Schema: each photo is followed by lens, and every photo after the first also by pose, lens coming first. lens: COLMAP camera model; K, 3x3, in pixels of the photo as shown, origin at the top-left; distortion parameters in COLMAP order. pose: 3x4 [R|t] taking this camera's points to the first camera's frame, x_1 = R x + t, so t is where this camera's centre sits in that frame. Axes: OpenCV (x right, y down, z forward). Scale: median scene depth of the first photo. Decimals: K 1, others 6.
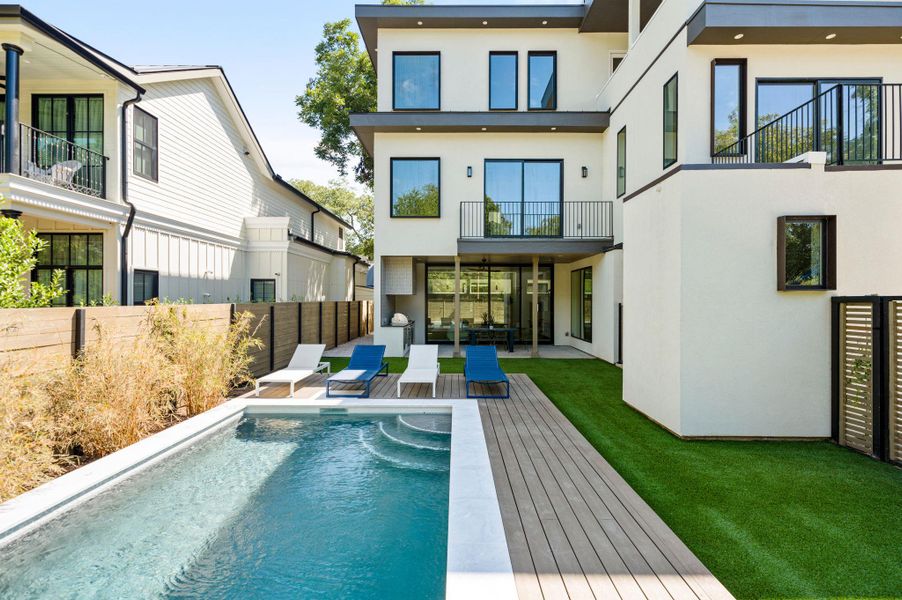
lens RADIAL K [[417.4, 0, 449.9], [0, 417.4, 297.0], [0, 0, 1]] dist [-0.002884, 0.000627]
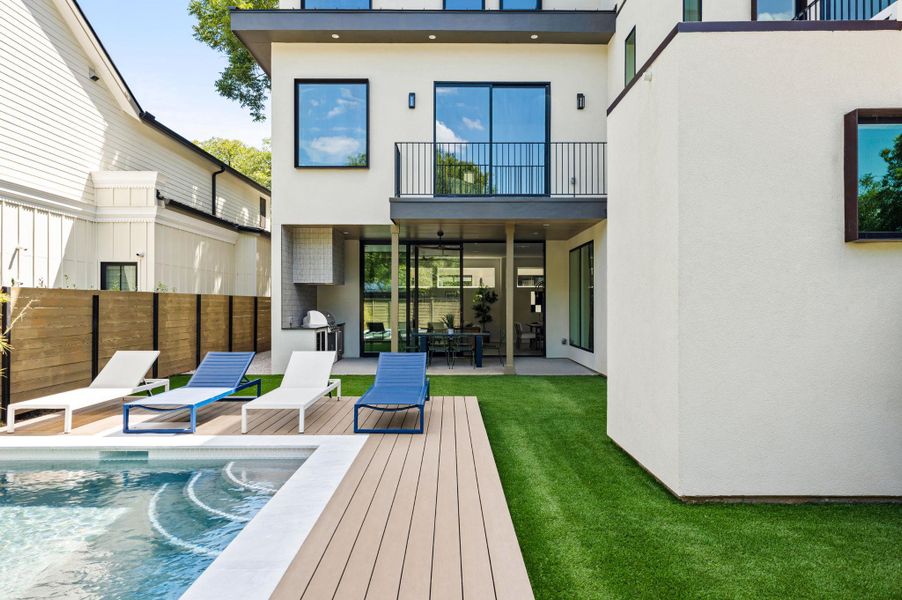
lens RADIAL K [[553.2, 0, 450.7], [0, 553.2, 299.5], [0, 0, 1]] dist [0.008324, -0.003945]
pose [[0.999849, -0.001881, 0.017277, 0.093201], [0.001953, 0.999990, -0.004107, 0.027068], [-0.017269, 0.004140, 0.999842, 0.099436]]
